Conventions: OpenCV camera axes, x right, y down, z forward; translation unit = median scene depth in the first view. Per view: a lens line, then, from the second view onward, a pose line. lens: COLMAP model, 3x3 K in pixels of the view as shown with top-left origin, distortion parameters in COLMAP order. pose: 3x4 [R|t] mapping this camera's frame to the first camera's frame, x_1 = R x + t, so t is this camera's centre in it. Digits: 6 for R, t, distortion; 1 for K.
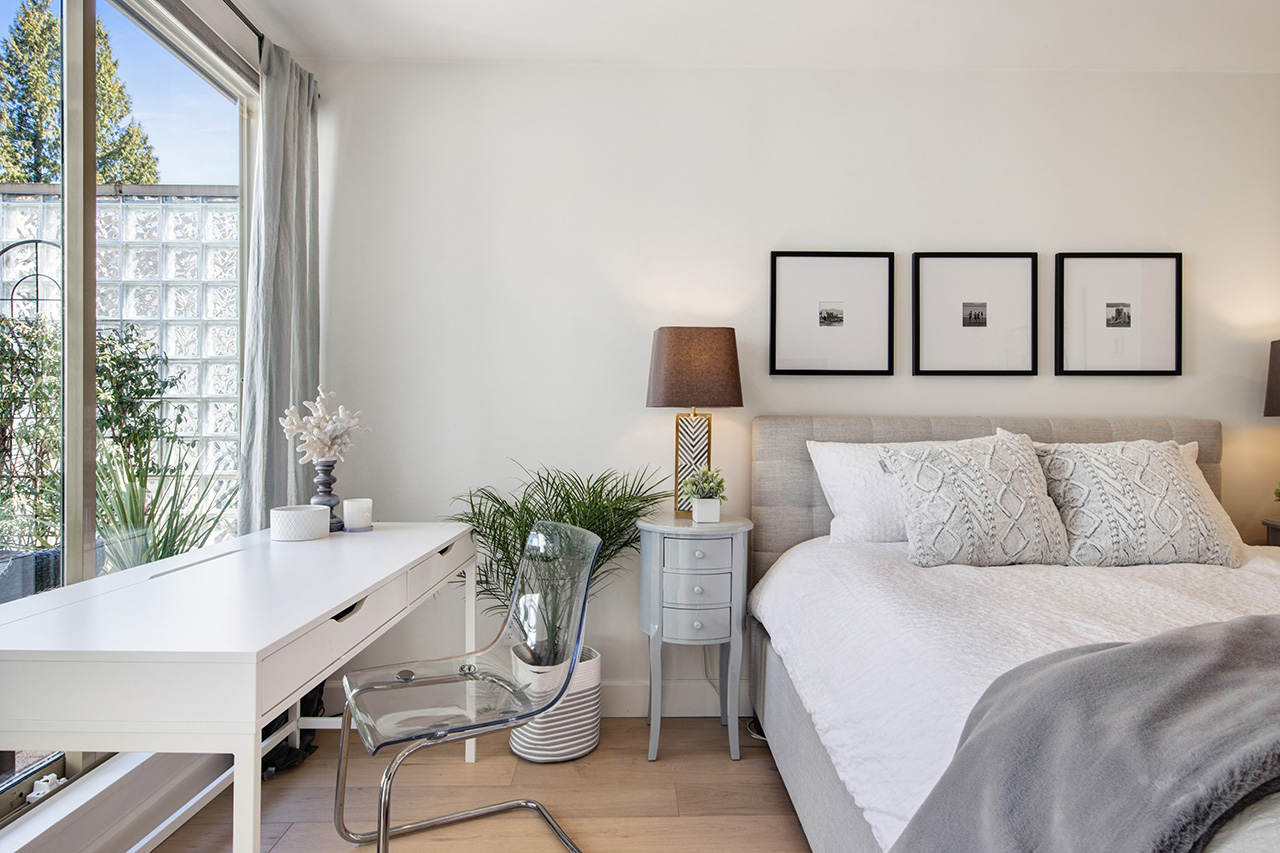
lens RADIAL K [[696.6, 0, 643.5], [0, 696.6, 427.0], [0, 0, 1]] dist [0.015755, -0.001997]
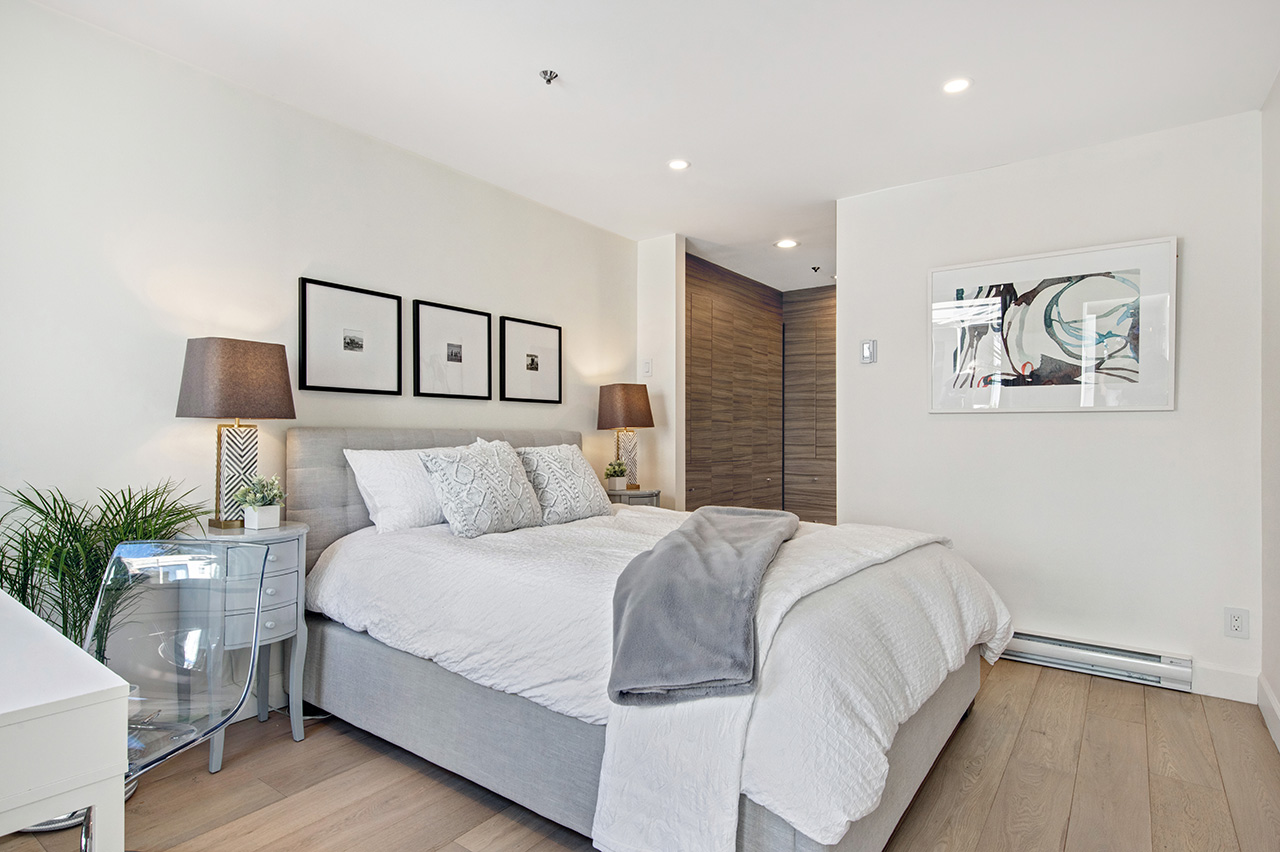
lens RADIAL K [[633.9, 0, 600.2], [0, 633.9, 439.2], [0, 0, 1]] dist [0.001411, 0.000023]
pose [[0.654505, -0.006915, 0.756026, -0.267883], [0.004547, 0.999976, 0.005210, -0.000367], [-0.756044, 0.000028, 0.654521, -0.007111]]
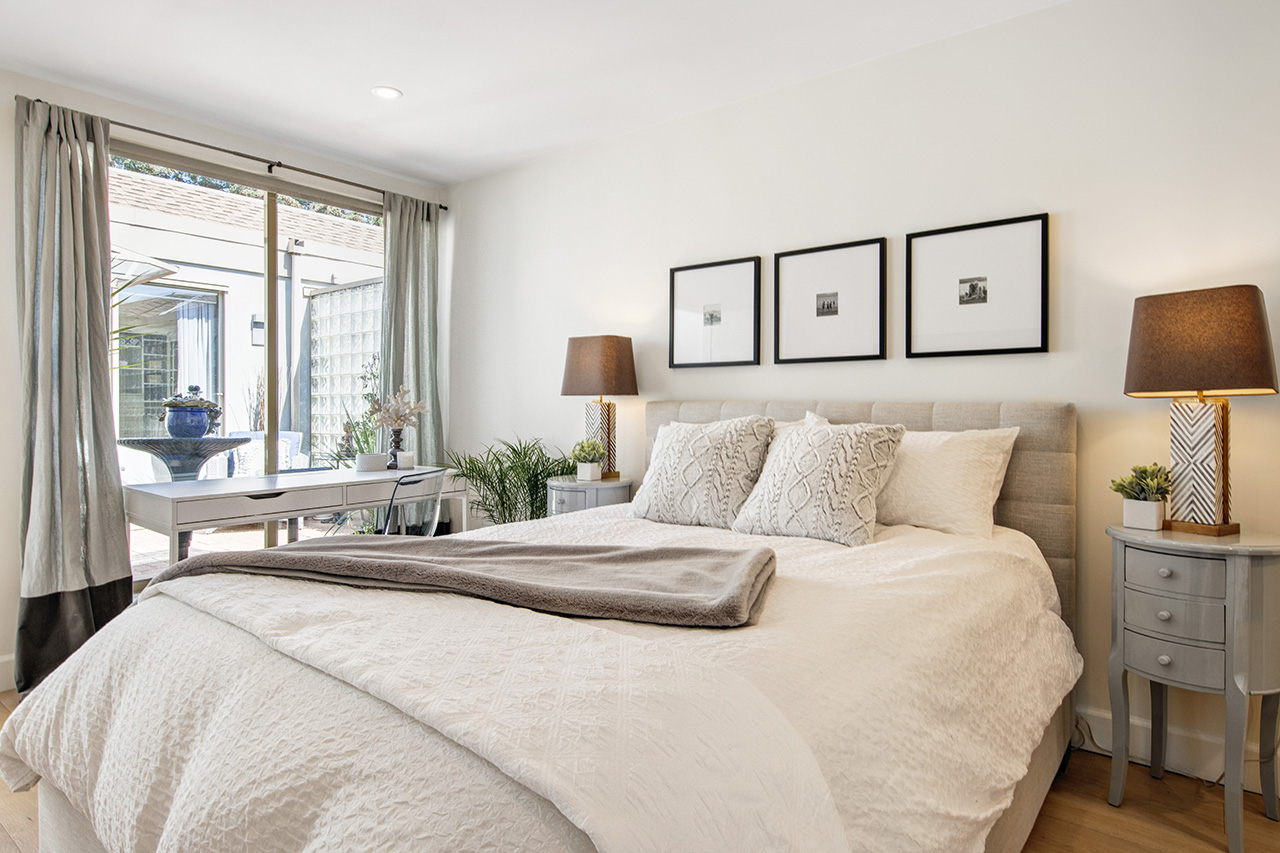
lens RADIAL K [[696.6, 0, 643.5], [0, 696.6, 427.0], [0, 0, 1]] dist [0.015755, -0.001997]
pose [[0.783006, 0.016290, -0.621801, 0.930078], [-0.005453, 0.999798, 0.019326, 0.006161], [0.621990, -0.011742, 0.782937, -0.003493]]
